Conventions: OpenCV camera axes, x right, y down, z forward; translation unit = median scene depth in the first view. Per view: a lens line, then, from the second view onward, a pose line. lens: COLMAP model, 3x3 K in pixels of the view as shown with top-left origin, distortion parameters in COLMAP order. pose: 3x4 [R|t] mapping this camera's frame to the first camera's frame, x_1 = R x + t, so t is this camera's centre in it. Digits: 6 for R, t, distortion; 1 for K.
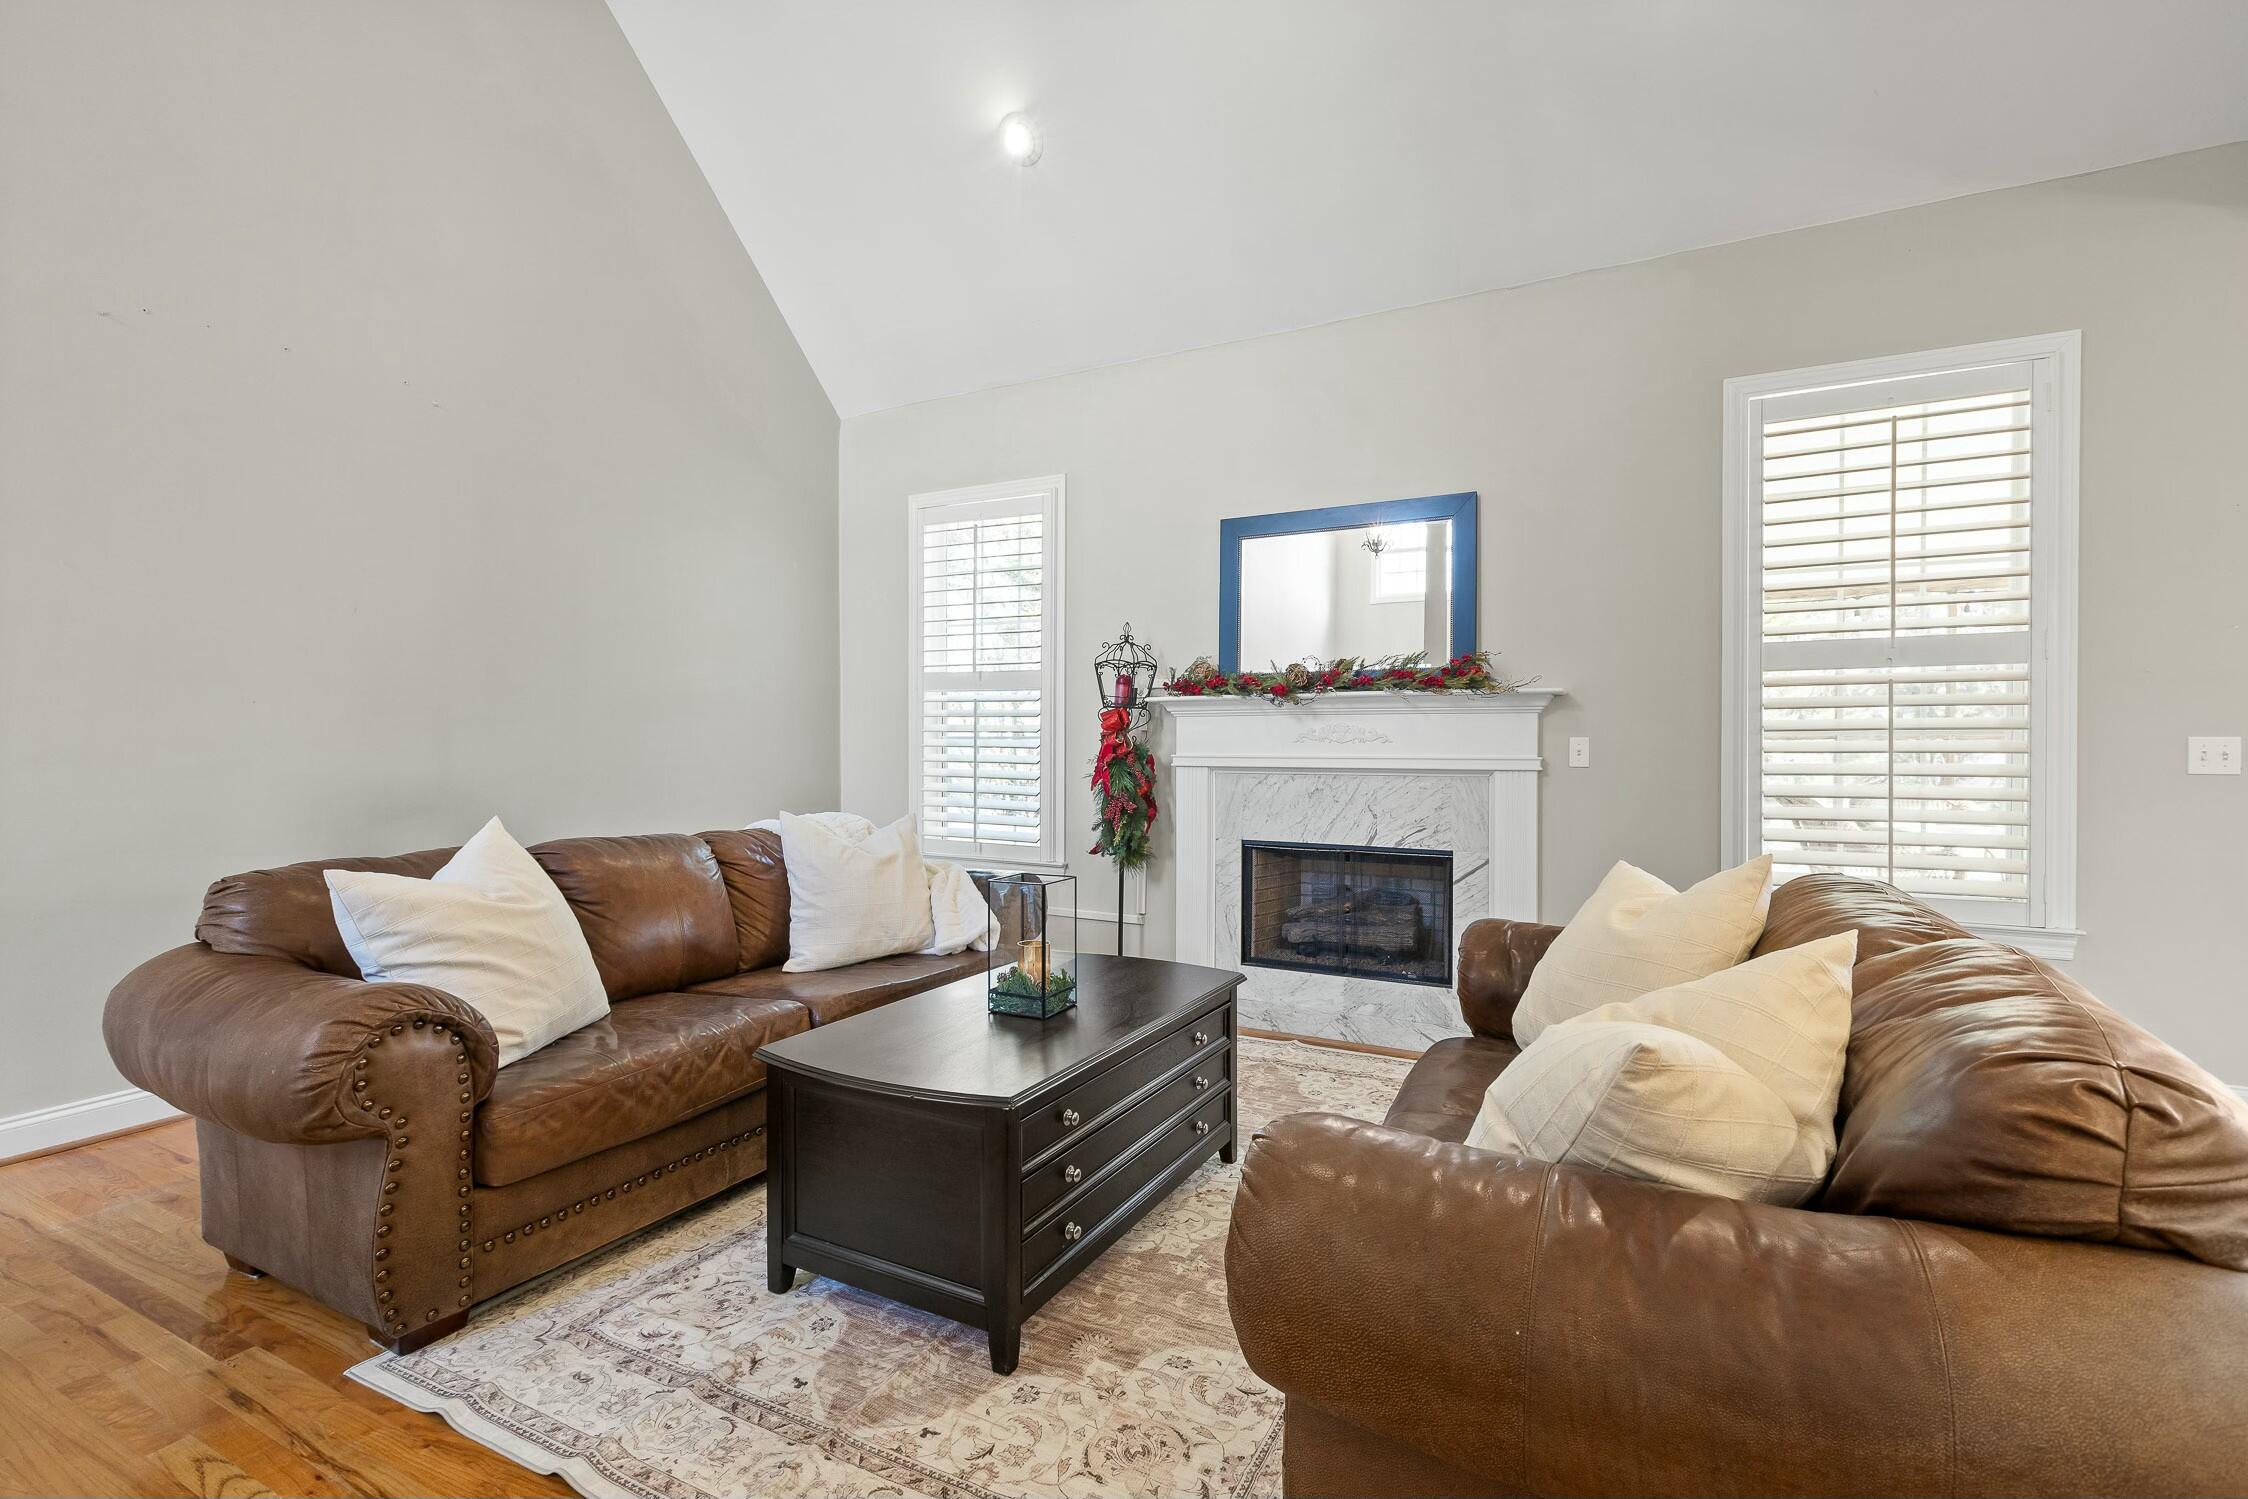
lens RADIAL K [[1024.6, 0, 1123.6], [0, 1024.6, 745.8], [0, 0, 1]] dist [0.001627, -0.000817]
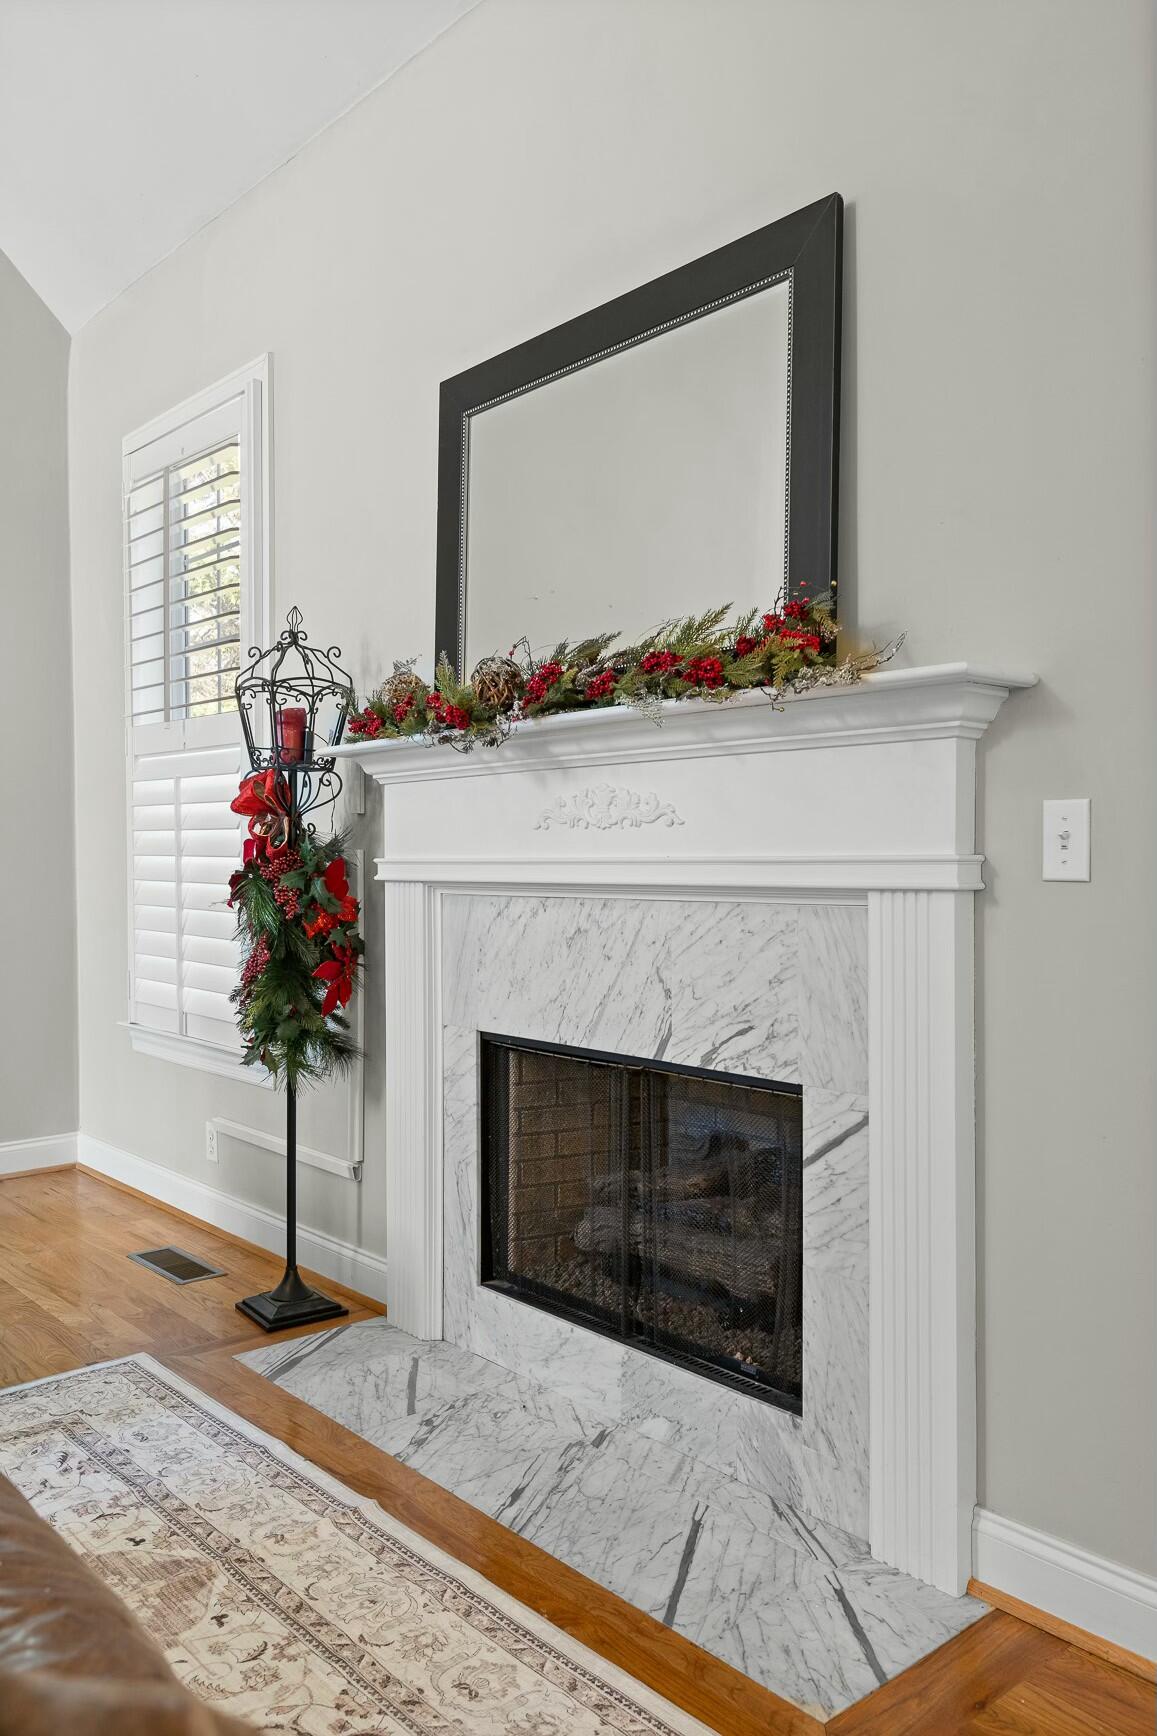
lens RADIAL K [[1328.9, 0, 572.2], [0, 1328.9, 875.2], [0, 0, 1]] dist [0.003776, -0.009411]
pose [[0.931927, -0.003348, -0.362632, 0.426257], [0.007689, 0.999915, 0.010526, 0.011969], [0.362566, -0.012598, 0.931873, 0.467004]]
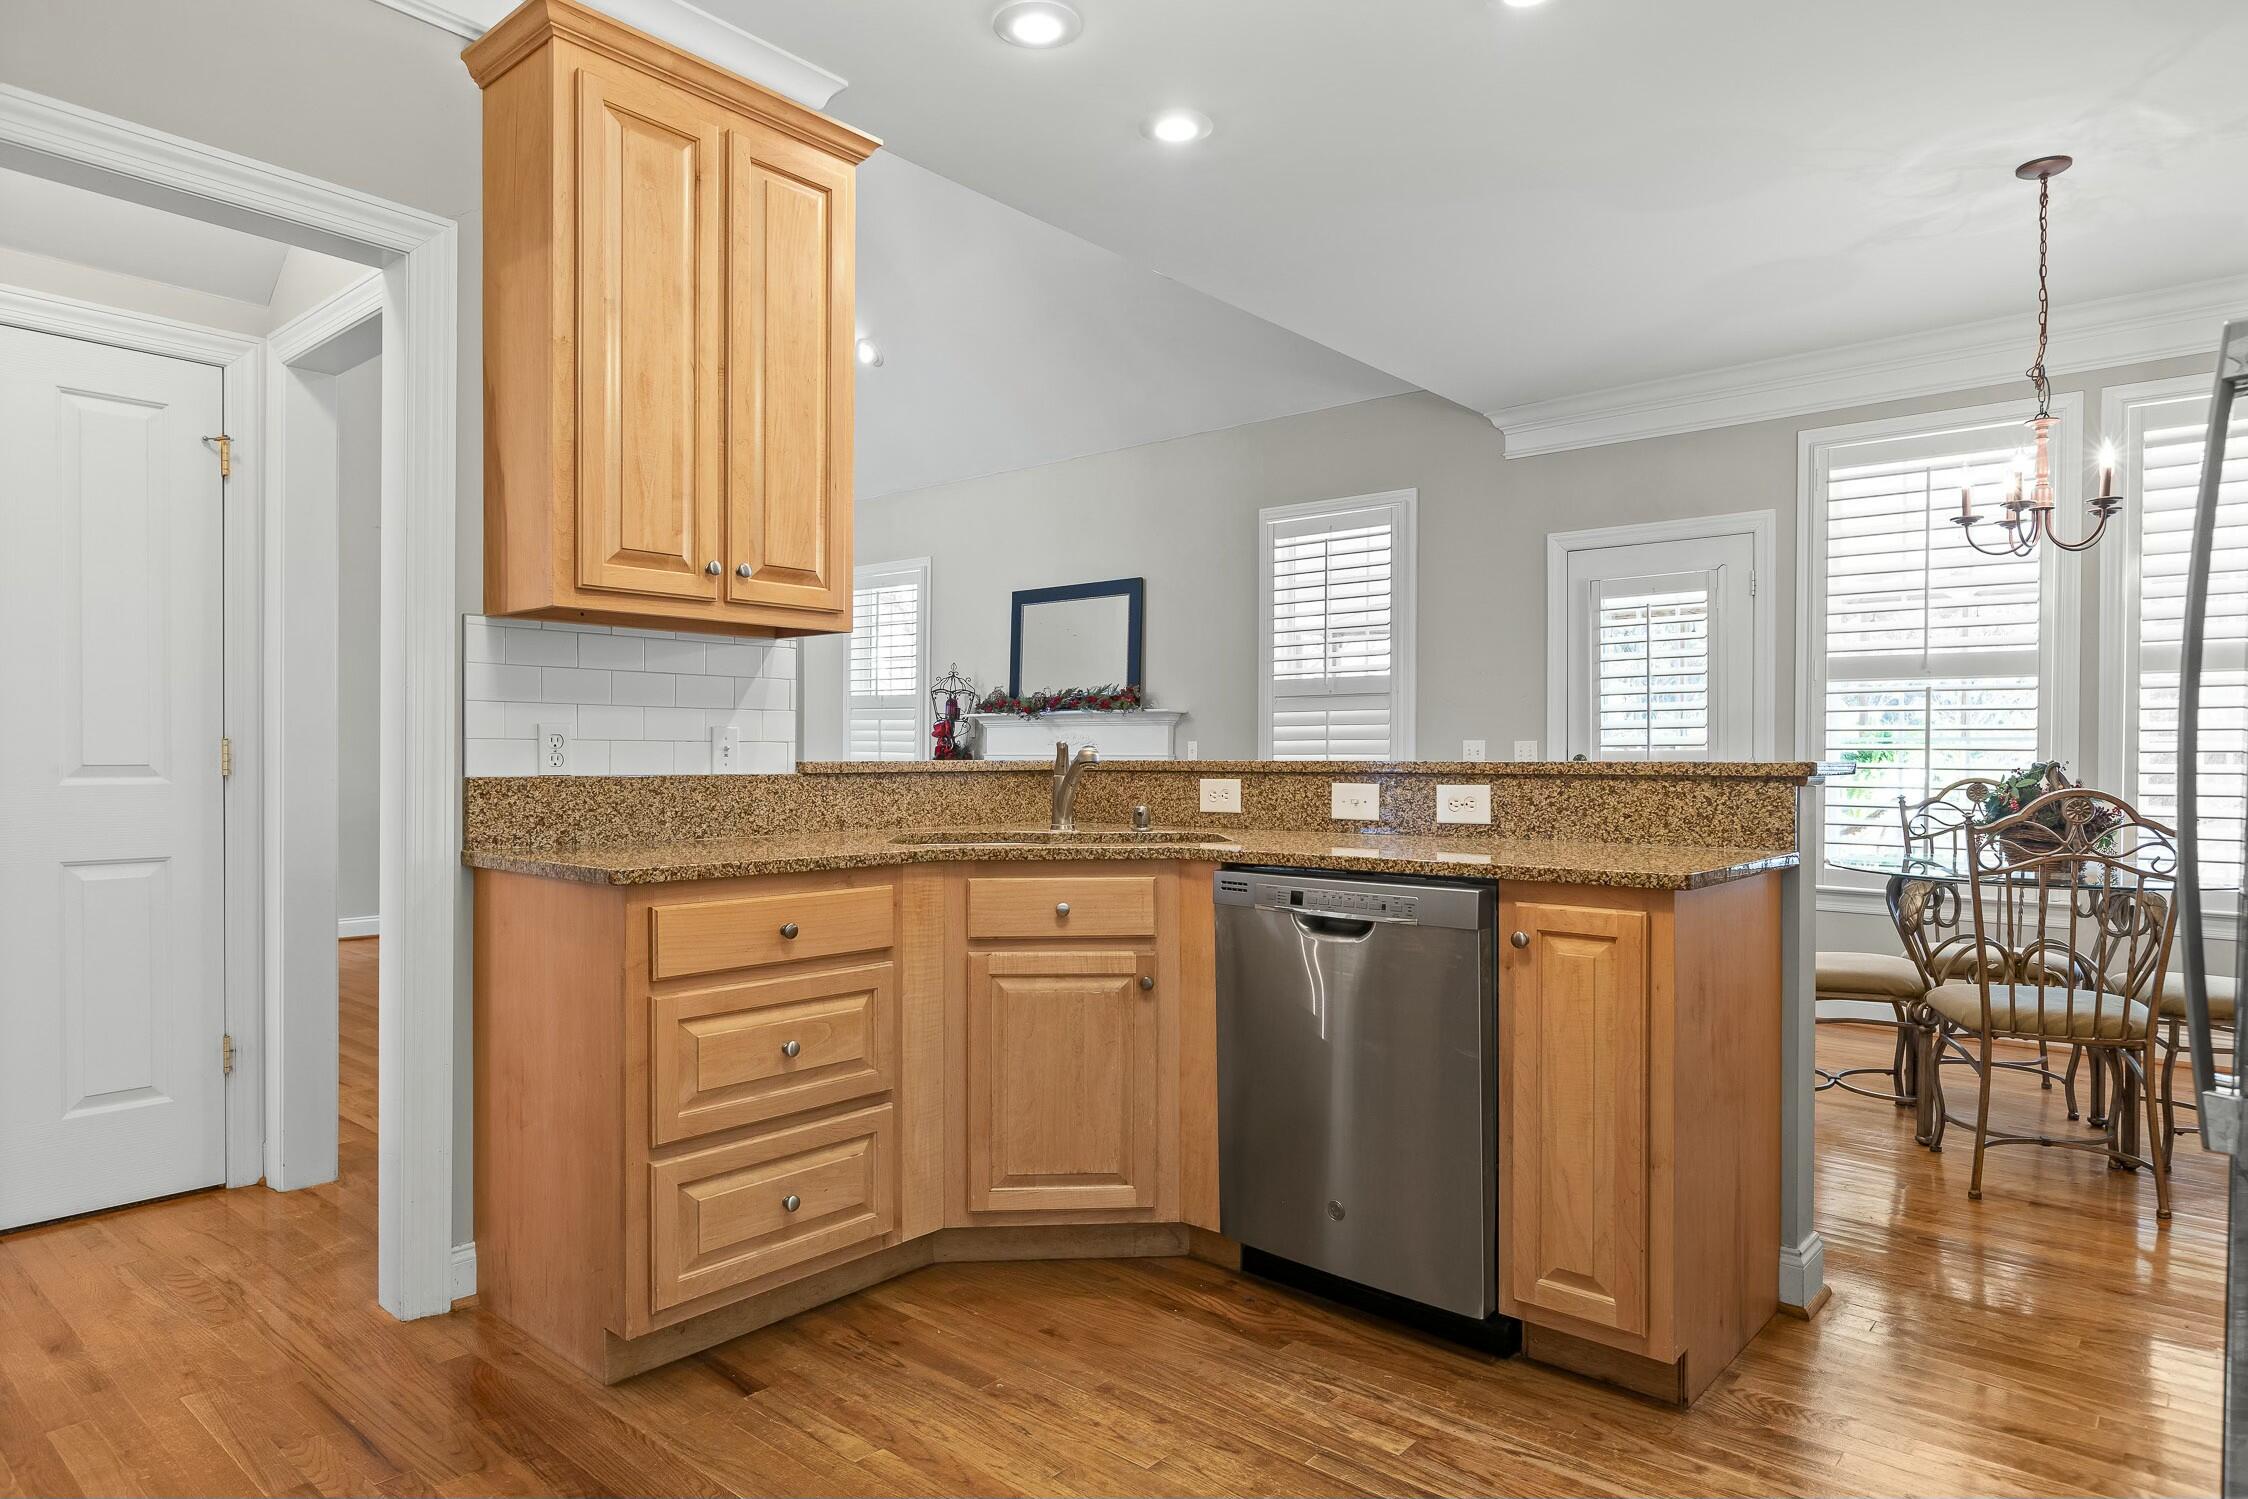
lens RADIAL K [[1283.8, 0, 1129.9], [0, 1283.8, 757.1], [0, 0, 1]] dist [0.001952, 0.000019]
pose [[0.977391, 0.005306, -0.211375, 0.710819], [-0.006315, 0.999972, -0.004098, 0.022295], [0.211347, 0.005340, 0.977396, -0.819989]]
